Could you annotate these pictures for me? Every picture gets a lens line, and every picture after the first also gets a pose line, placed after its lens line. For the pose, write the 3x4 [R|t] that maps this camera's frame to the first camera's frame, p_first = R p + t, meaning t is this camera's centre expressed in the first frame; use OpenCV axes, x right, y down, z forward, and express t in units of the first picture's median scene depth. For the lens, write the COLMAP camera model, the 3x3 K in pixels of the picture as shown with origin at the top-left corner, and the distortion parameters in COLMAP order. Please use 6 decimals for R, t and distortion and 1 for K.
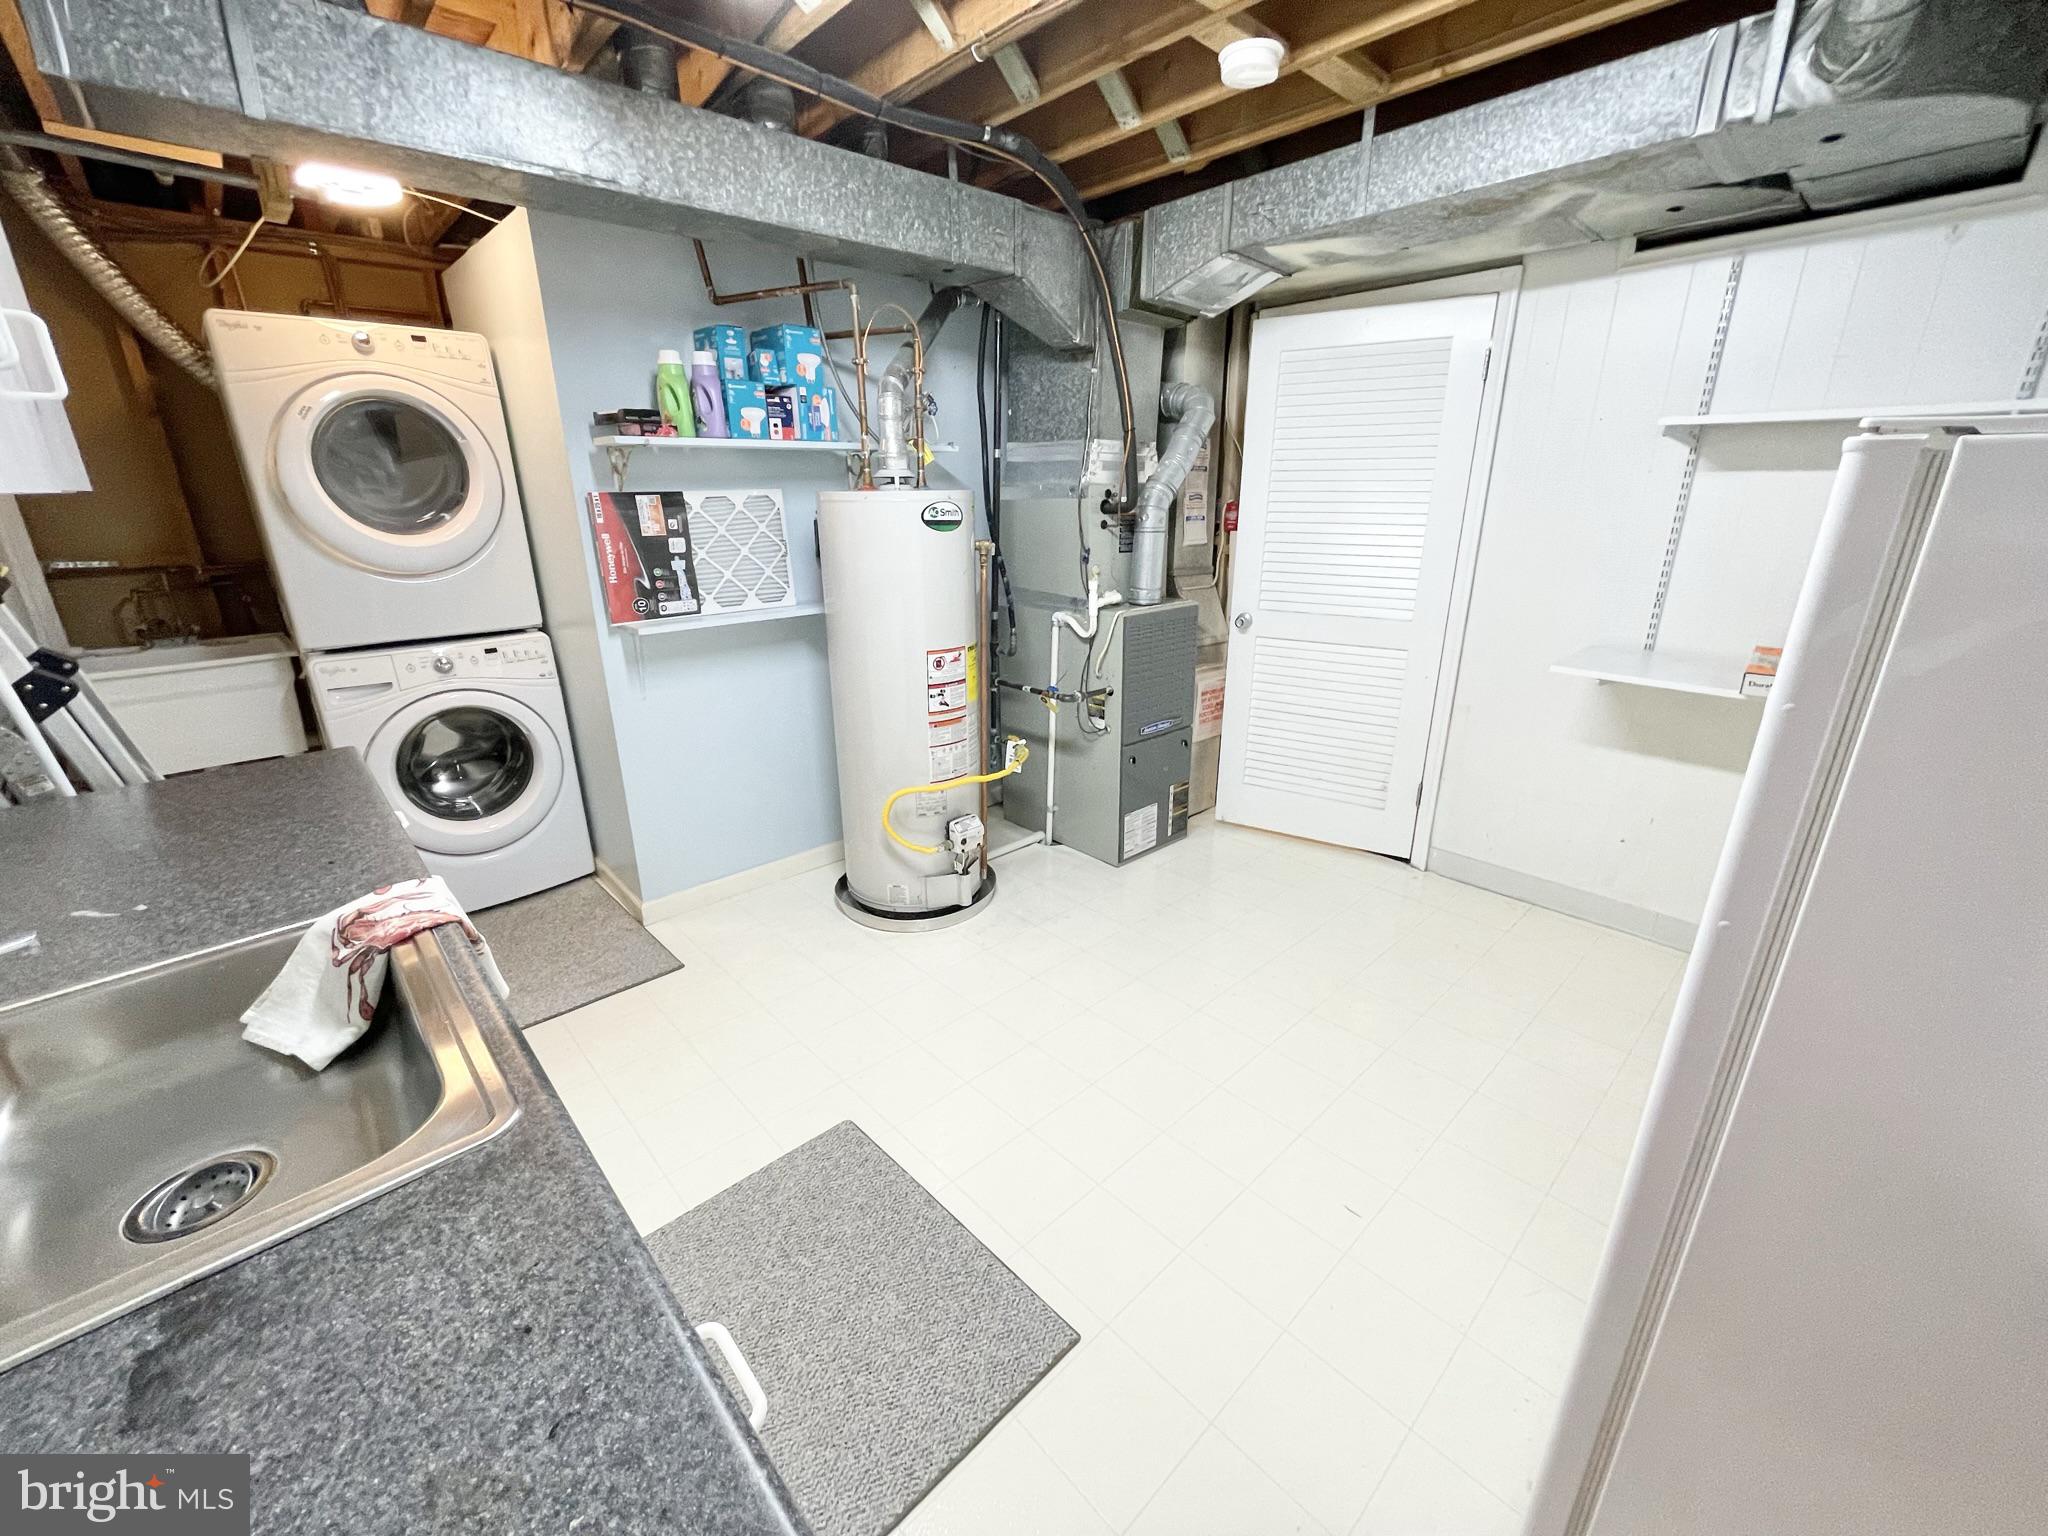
lens RADIAL K [[825.7, 0, 1028.8], [0, 825.7, 721.7], [0, 0, 1]] dist [-0.001247, -0.000362]
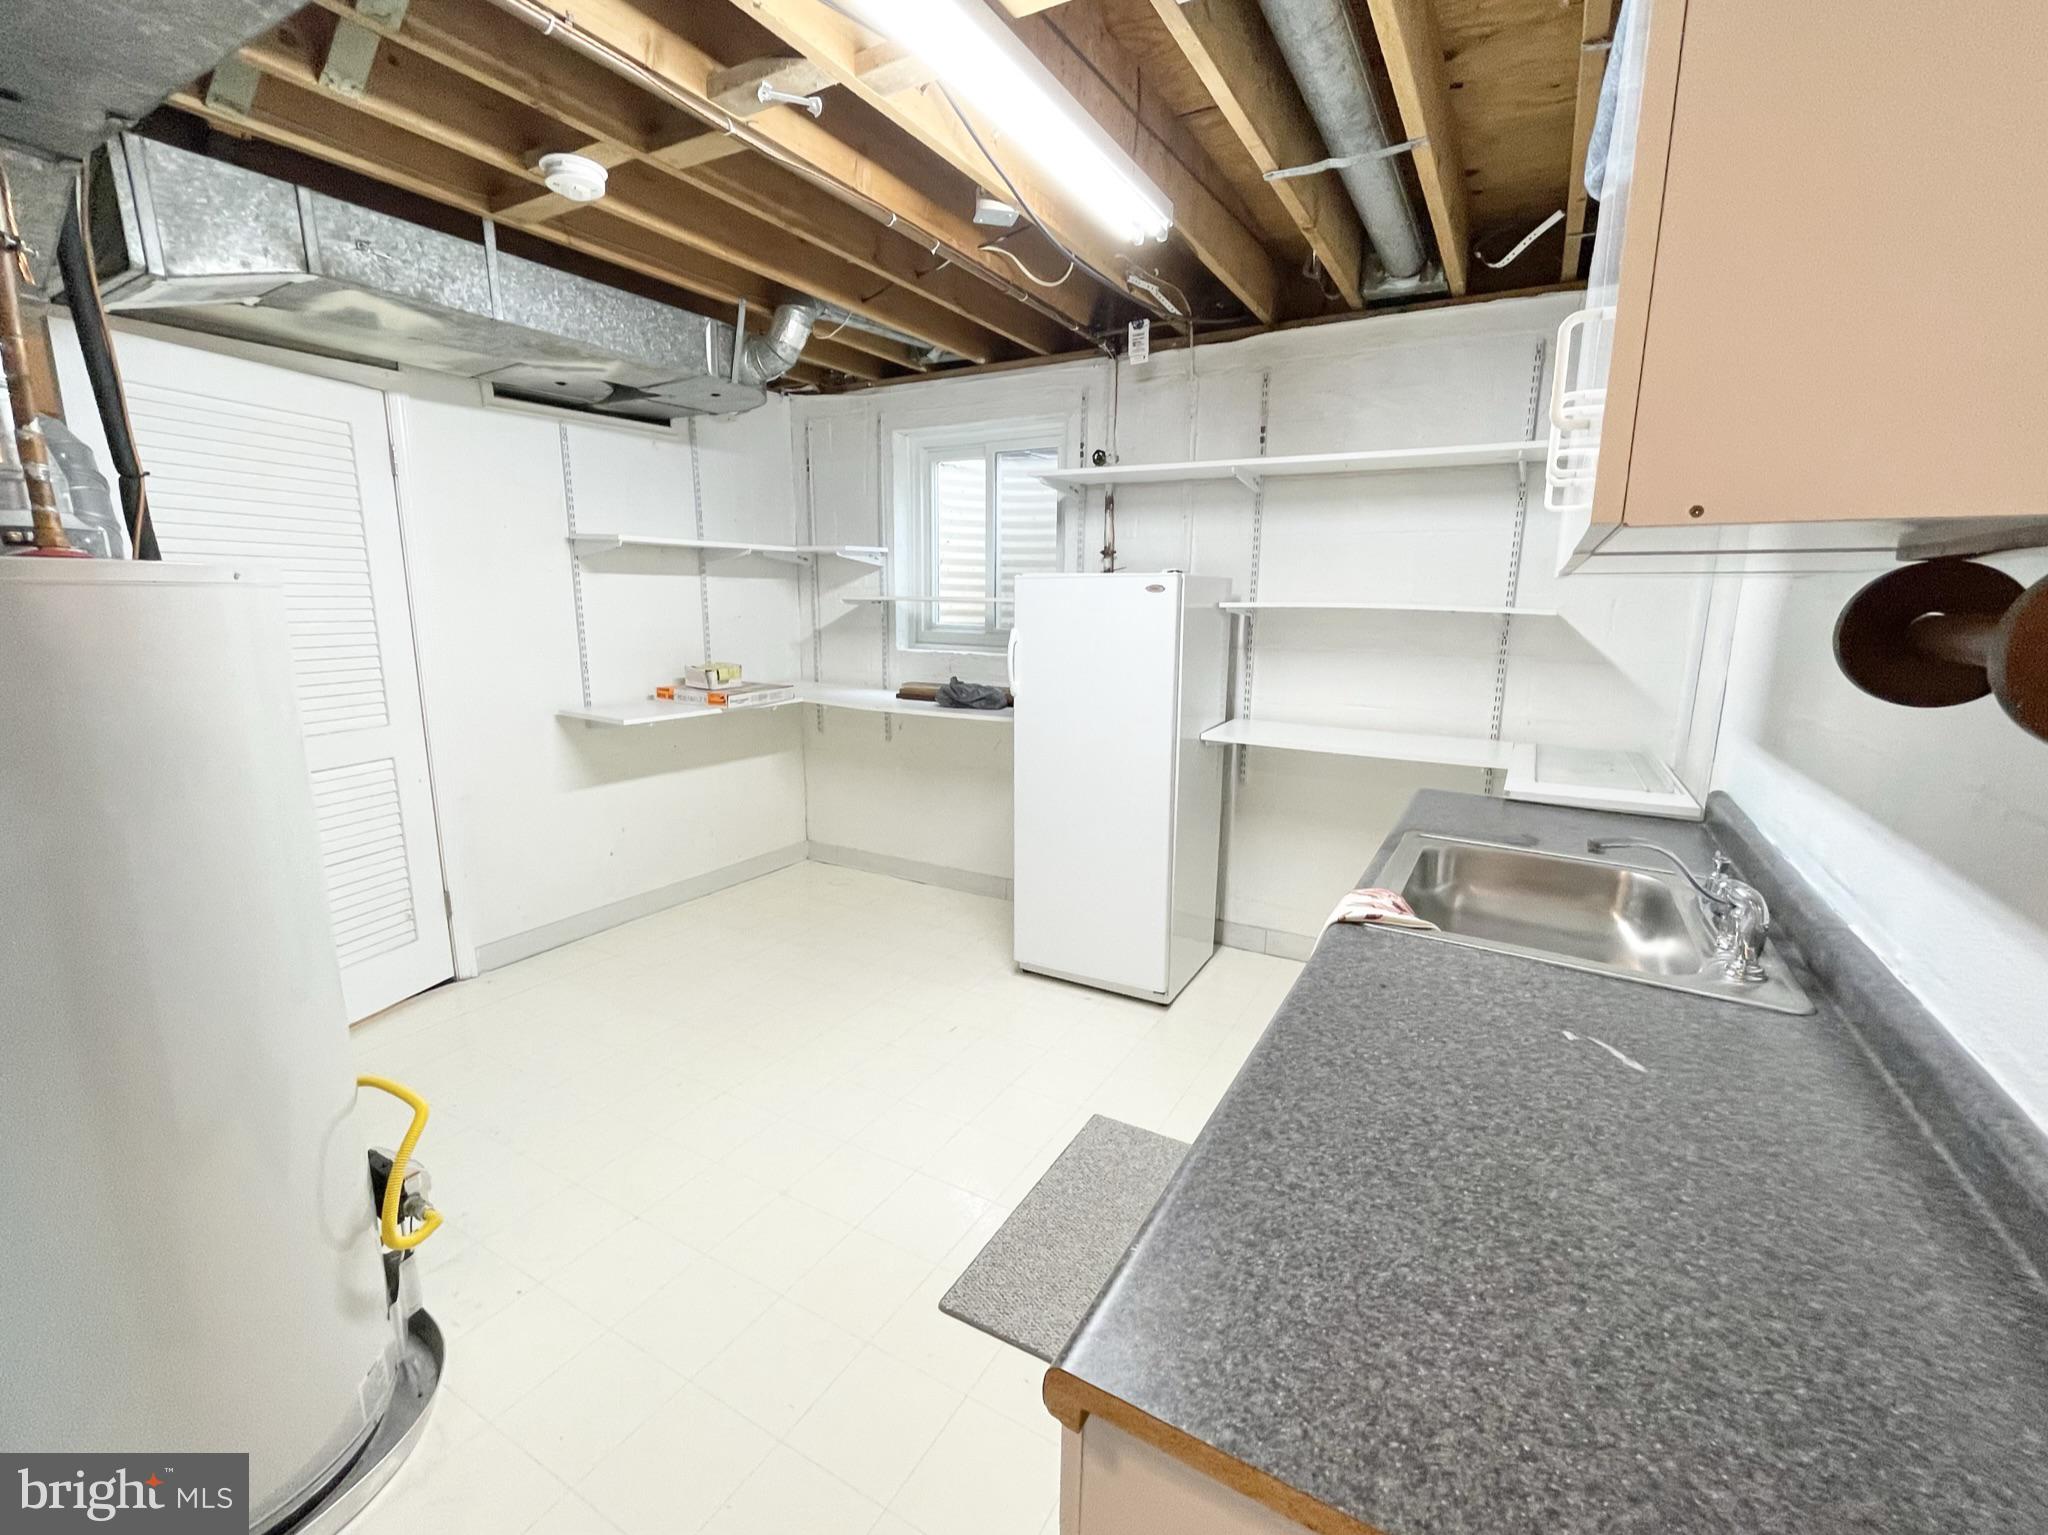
lens RADIAL K [[841.5, 0, 1029.9], [0, 841.5, 762.8], [0, 0, 1]] dist [-0.000492, -0.000170]
pose [[-0.266470, -0.170400, 0.948661, -1.487828], [0.275697, 0.929649, 0.244426, -0.249642], [-0.923572, 0.326675, -0.200745, 1.261910]]
